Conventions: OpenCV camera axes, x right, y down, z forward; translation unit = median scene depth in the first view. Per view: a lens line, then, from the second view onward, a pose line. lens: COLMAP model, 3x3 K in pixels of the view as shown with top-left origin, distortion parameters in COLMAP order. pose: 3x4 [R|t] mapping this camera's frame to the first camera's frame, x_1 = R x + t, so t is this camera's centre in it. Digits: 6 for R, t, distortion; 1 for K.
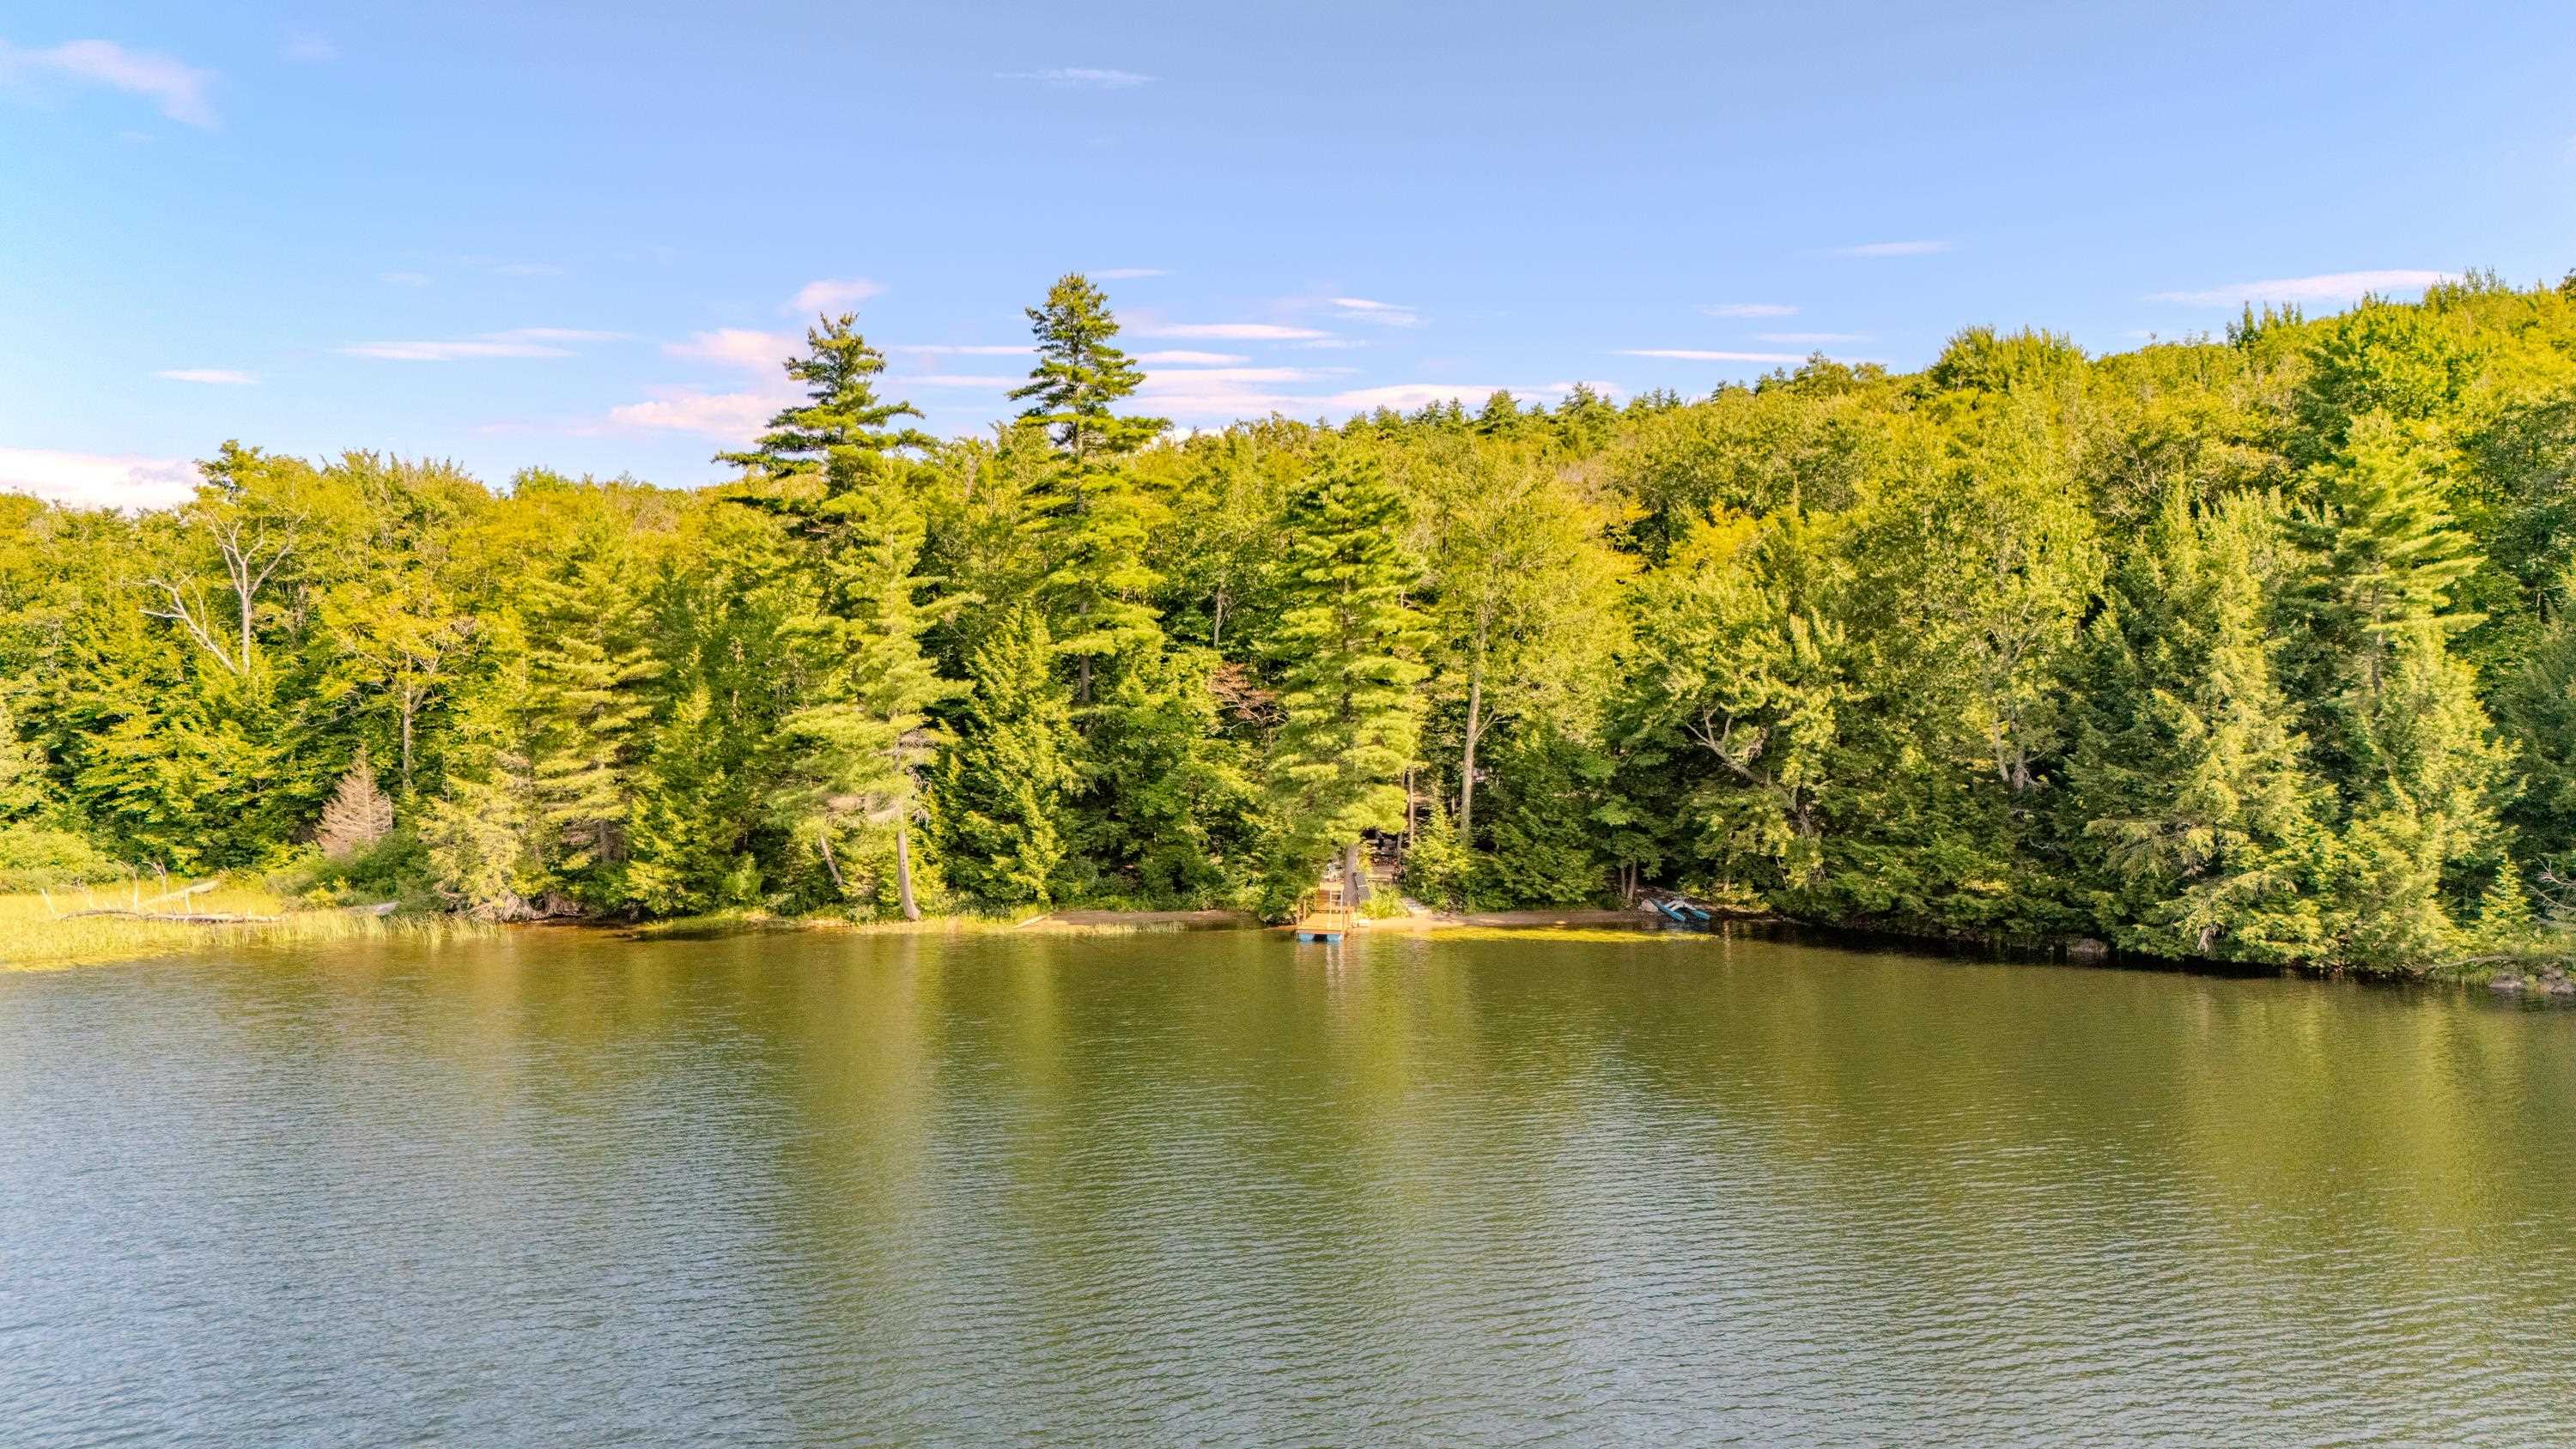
lens RADIAL K [[1922.4, 0, 1294.2], [0, 1922.4, 713.1], [0, 0, 1]] dist [0.084610, -0.090516]
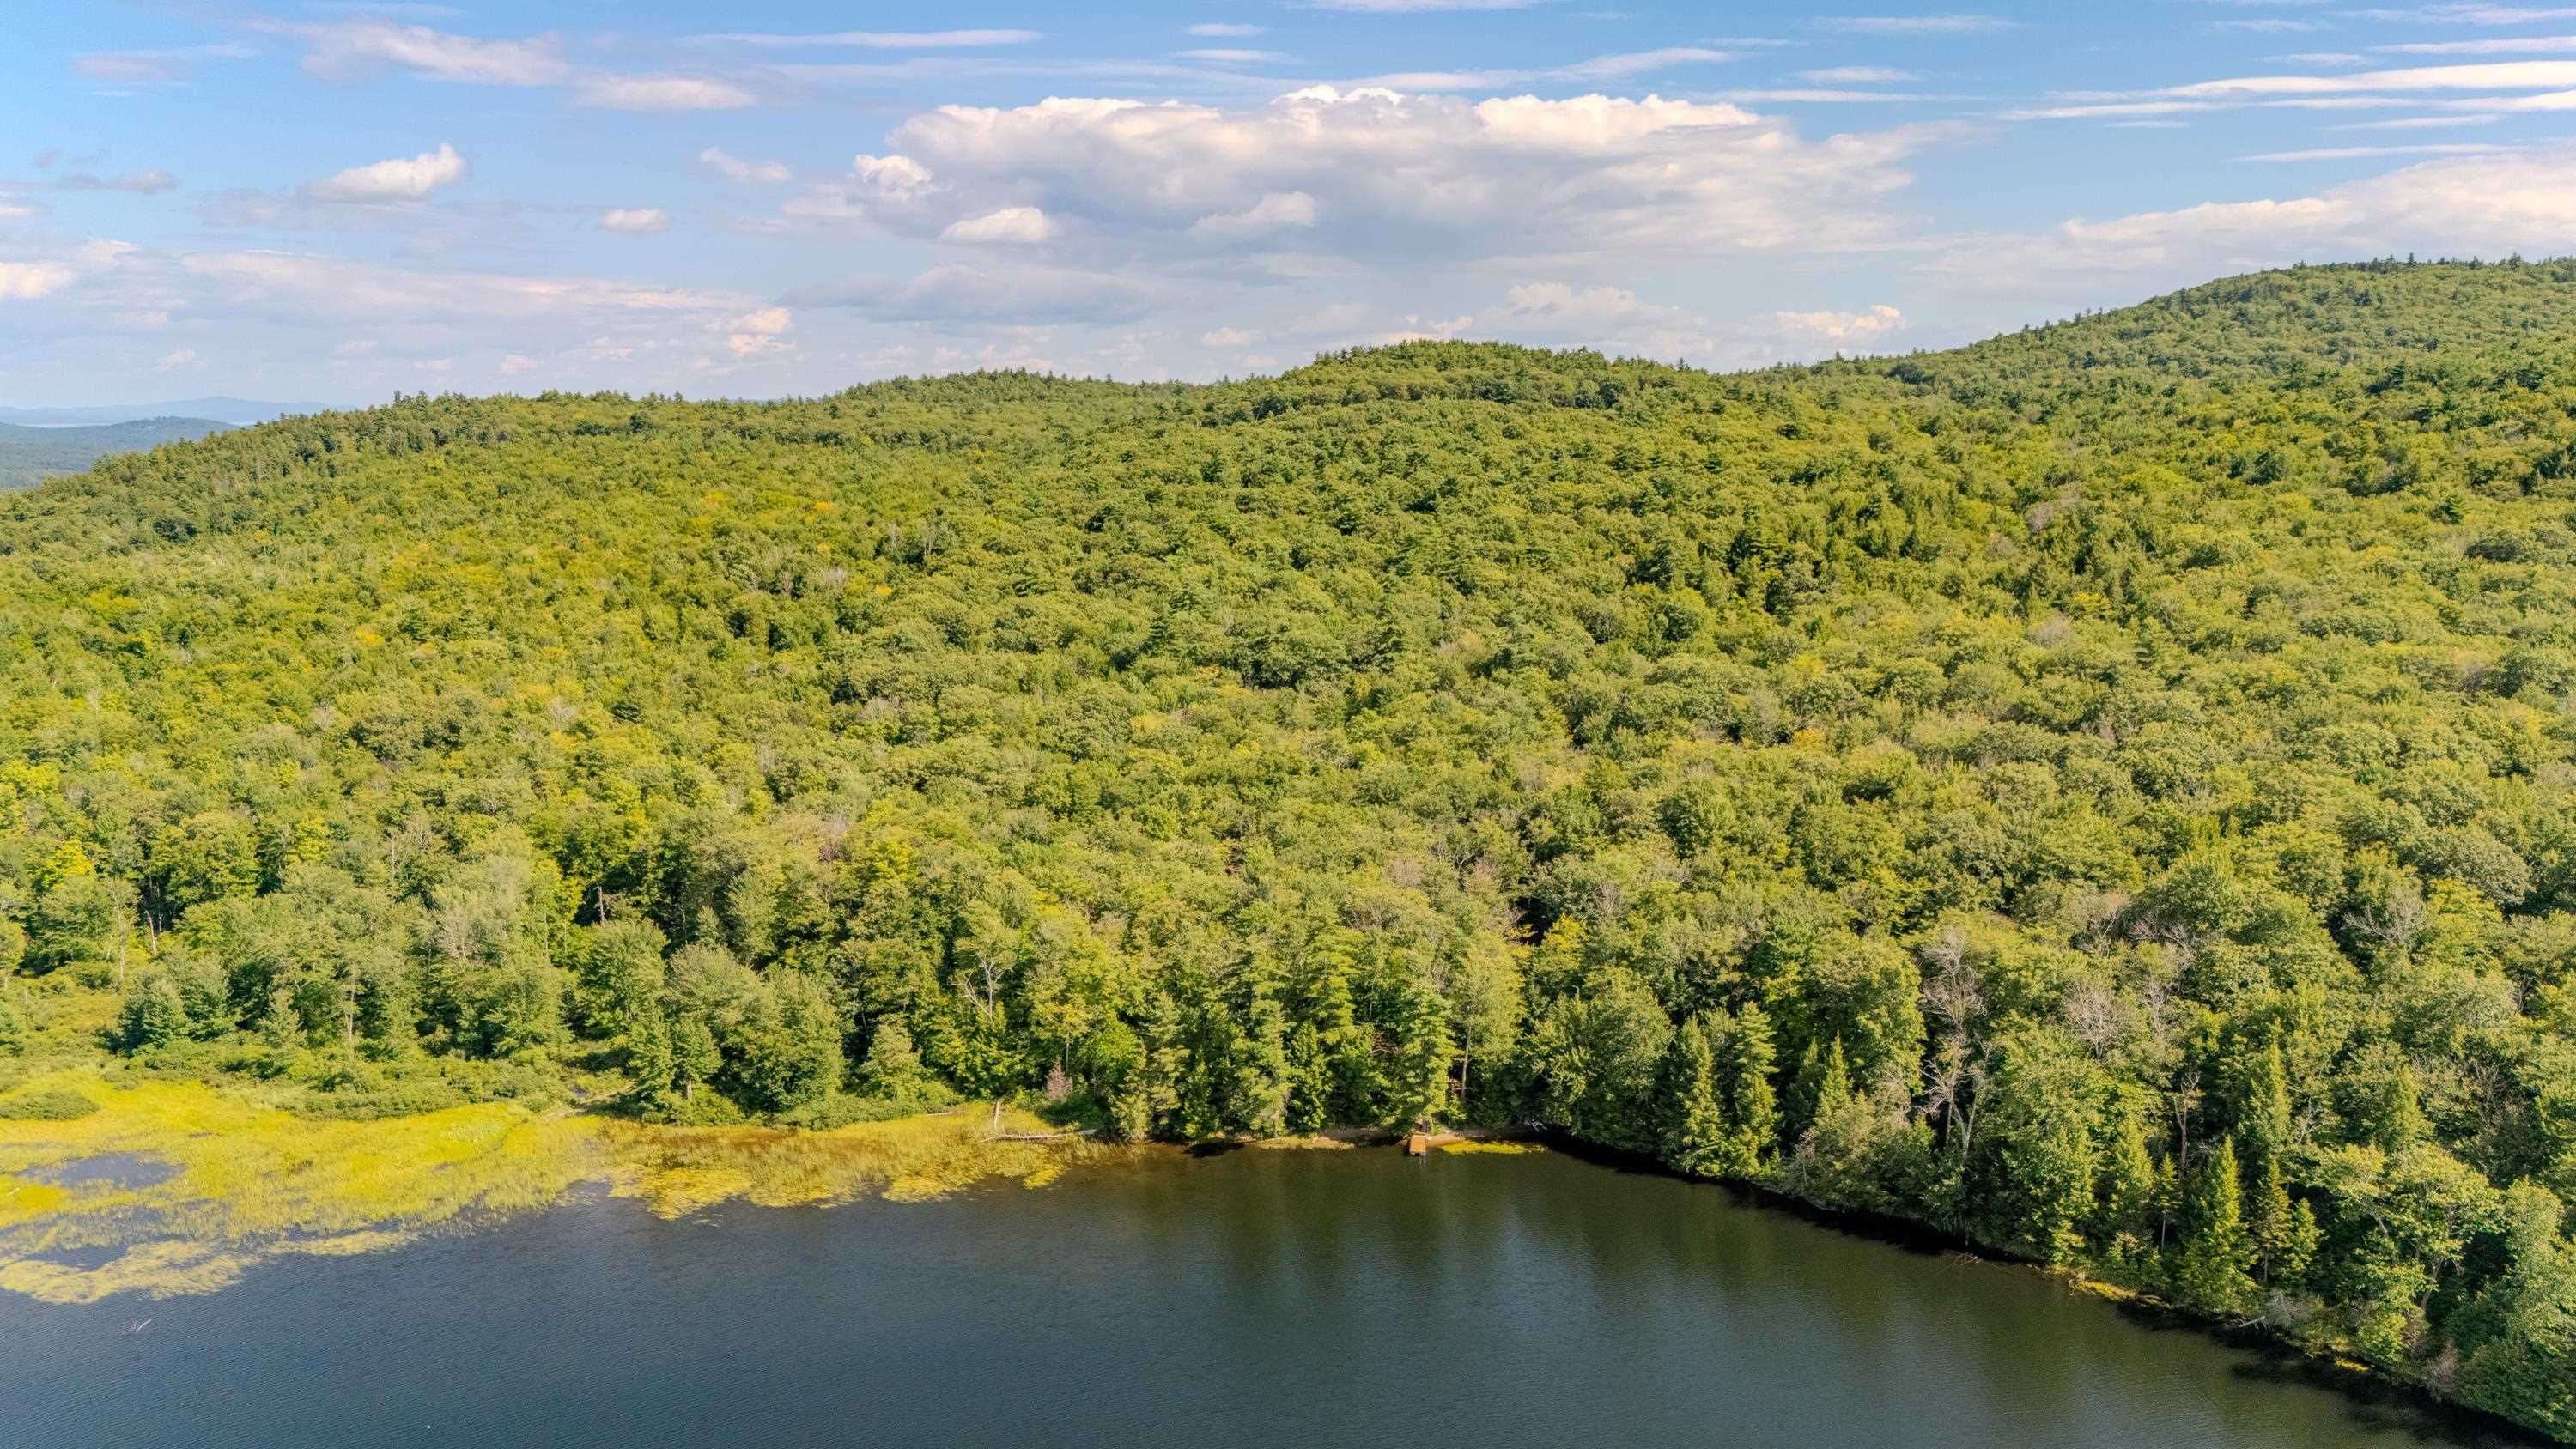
lens RADIAL K [[1922.4, 0, 1281.2], [0, 1922.4, 722.4], [0, 0, 1]] dist [0.084610, -0.090516]
pose [[0.999498, -0.004235, 0.031387, -0.280642], [-0.000633, 0.988151, 0.153480, -0.974803], [-0.031665, -0.153423, 0.987653, -1.814047]]
